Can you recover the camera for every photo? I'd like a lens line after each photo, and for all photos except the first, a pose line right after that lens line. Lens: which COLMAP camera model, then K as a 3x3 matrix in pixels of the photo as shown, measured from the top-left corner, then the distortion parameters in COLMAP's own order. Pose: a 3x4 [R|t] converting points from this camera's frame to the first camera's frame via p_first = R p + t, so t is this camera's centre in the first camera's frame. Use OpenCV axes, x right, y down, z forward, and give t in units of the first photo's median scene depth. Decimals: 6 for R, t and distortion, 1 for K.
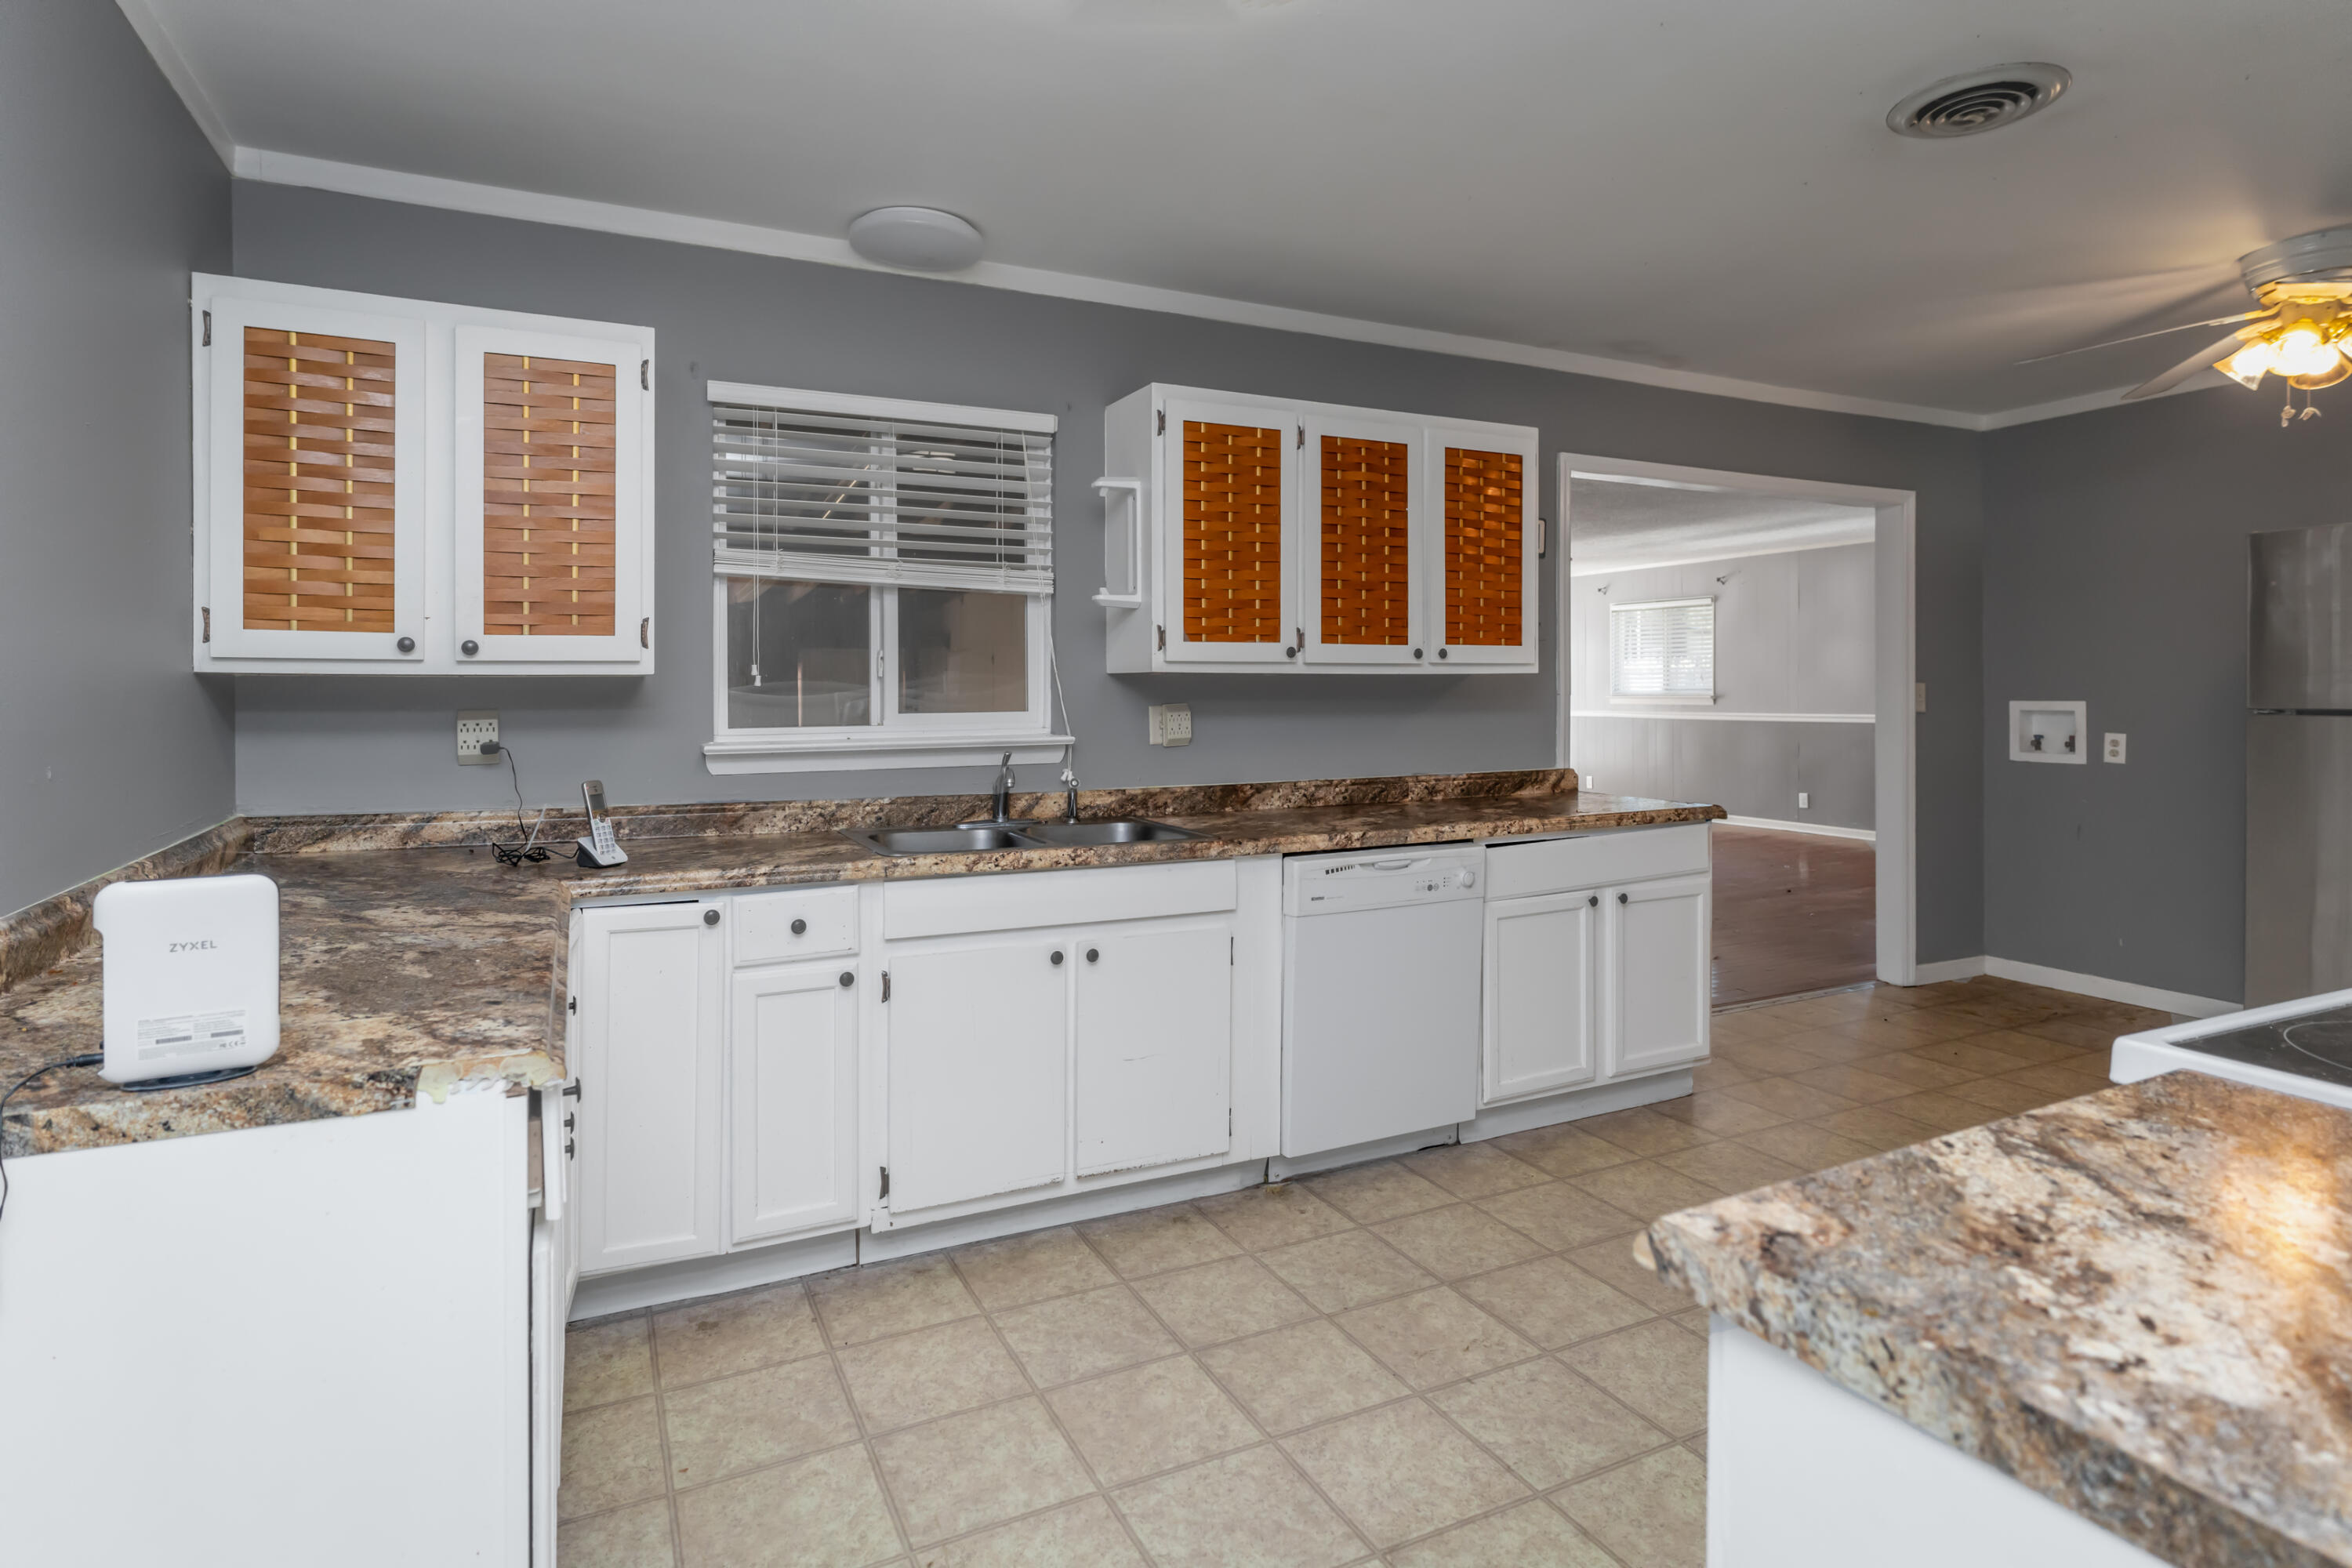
lens RADIAL K [[1206.6, 0, 1185.0], [0, 1206.6, 727.3], [0, 0, 1]] dist [0.000196, 0.000590]
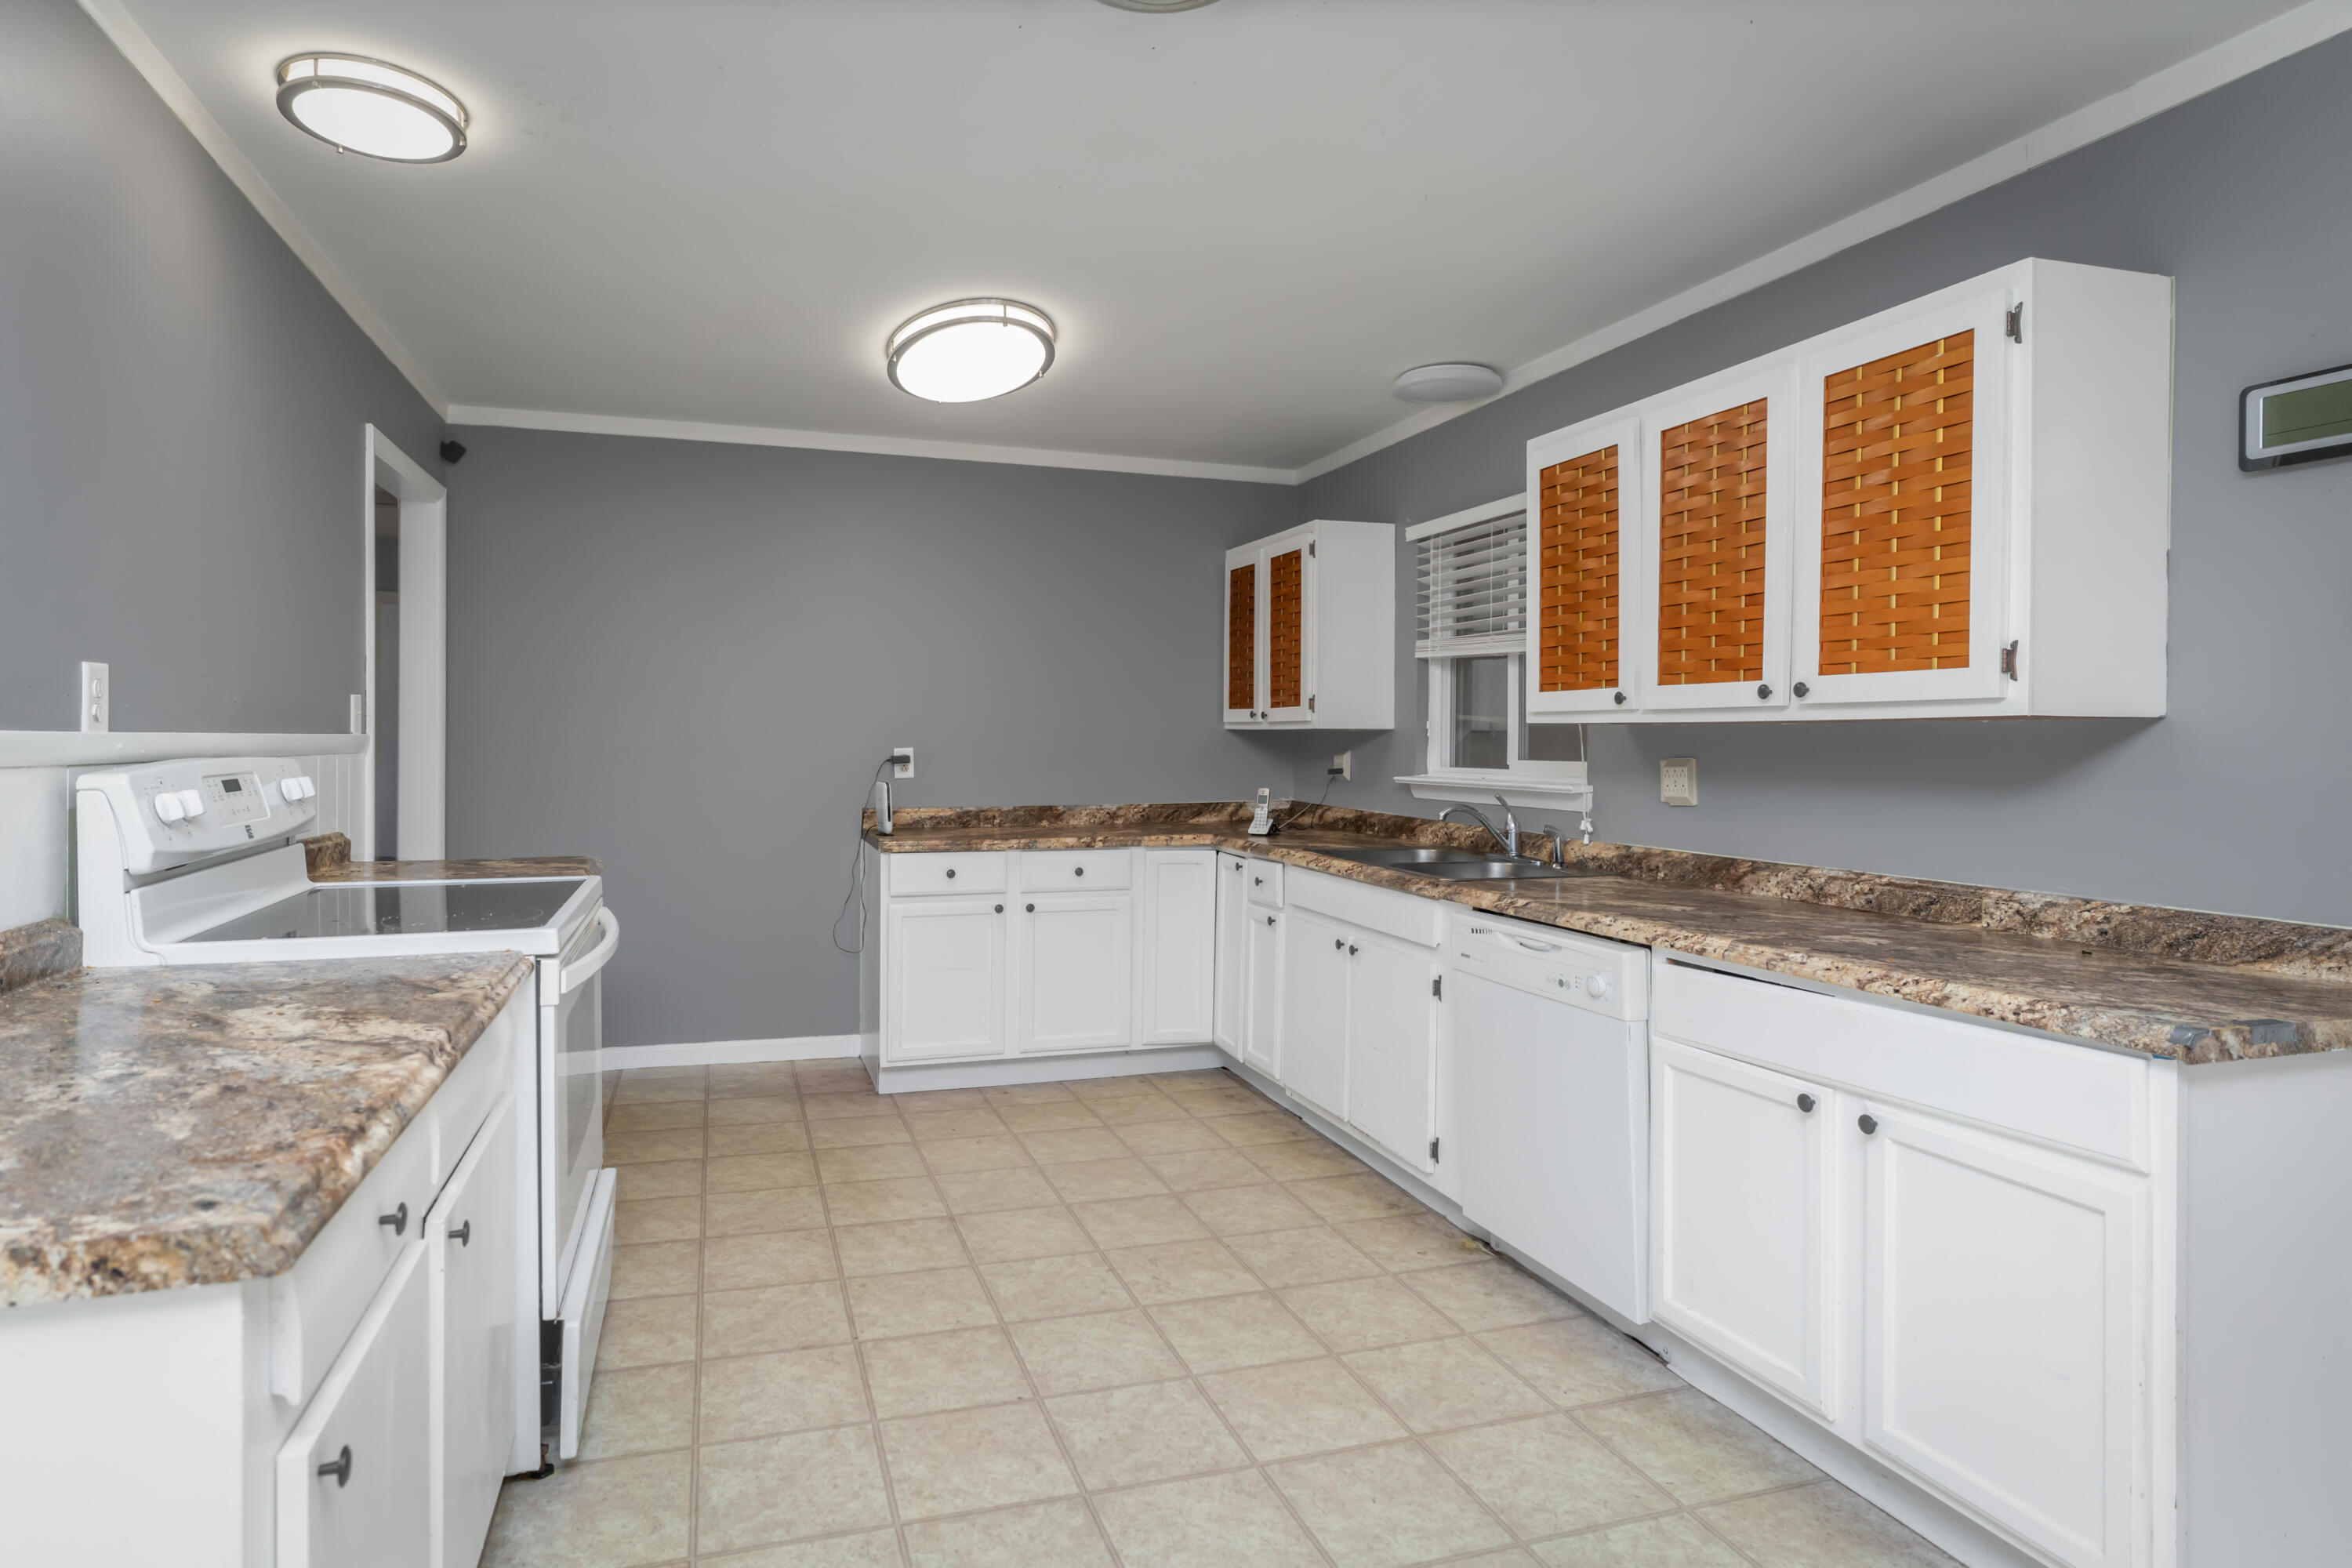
lens RADIAL K [[1259.4, 0, 1176.7], [0, 1259.4, 776.6], [0, 0, 1]] dist [0.009762, 0.000211]
pose [[-0.116658, 0.029660, -0.992729, 1.069162], [-0.036944, 0.998733, 0.034181, -0.026869], [0.992485, 0.040663, -0.115414, 0.825917]]
